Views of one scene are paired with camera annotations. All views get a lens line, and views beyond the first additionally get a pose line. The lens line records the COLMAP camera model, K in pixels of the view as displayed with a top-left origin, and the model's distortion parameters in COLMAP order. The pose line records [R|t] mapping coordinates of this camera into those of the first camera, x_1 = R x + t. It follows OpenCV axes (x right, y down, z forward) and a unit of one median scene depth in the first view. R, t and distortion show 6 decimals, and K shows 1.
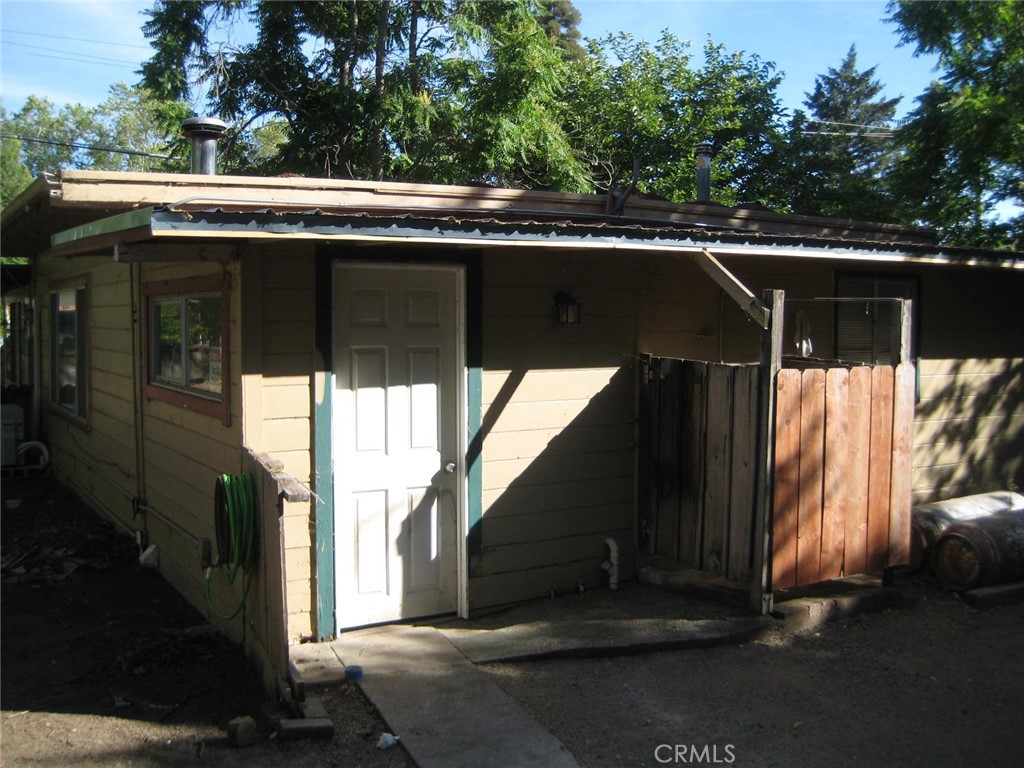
lens RADIAL K [[1066.3, 0, 517.7], [0, 1066.3, 374.4], [0, 0, 1]] dist [-0.167061, 0.236072]
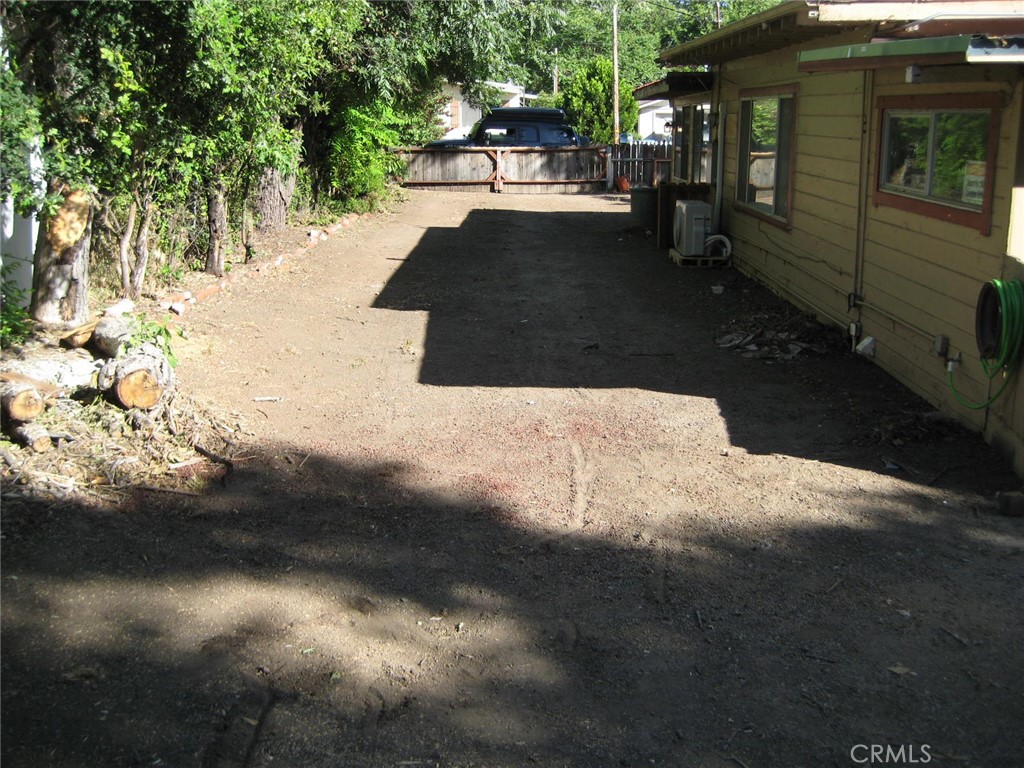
lens RADIAL K [[1066.3, 0, 517.7], [0, 1066.3, 374.4], [0, 0, 1]] dist [-0.167061, 0.236072]
pose [[0.857306, 0.117870, -0.501131, -0.105205], [-0.021738, 0.980856, 0.193517, -0.005834], [0.514347, -0.155010, 0.843456, -0.141575]]
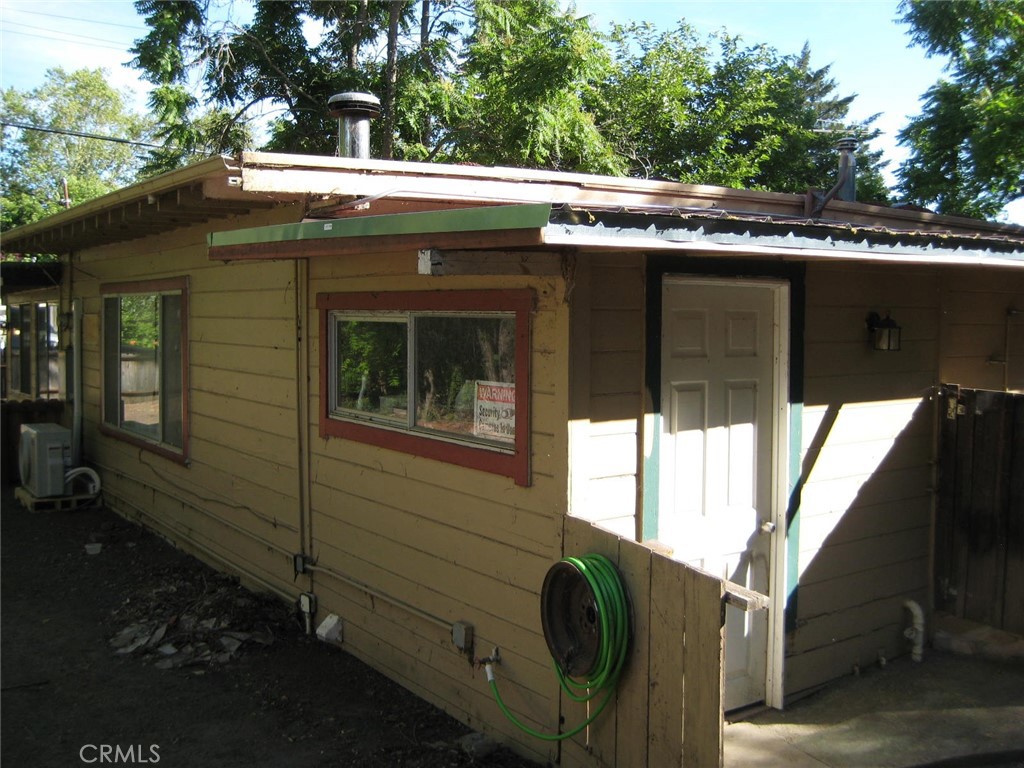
lens RADIAL K [[1066.3, 0, 517.7], [0, 1066.3, 374.4], [0, 0, 1]] dist [-0.167061, 0.236072]
pose [[0.997641, 0.000336, 0.068641, -0.261202], [-0.000718, 0.999984, 0.005544, -0.029244], [-0.068638, -0.005580, 0.997626, 0.171121]]
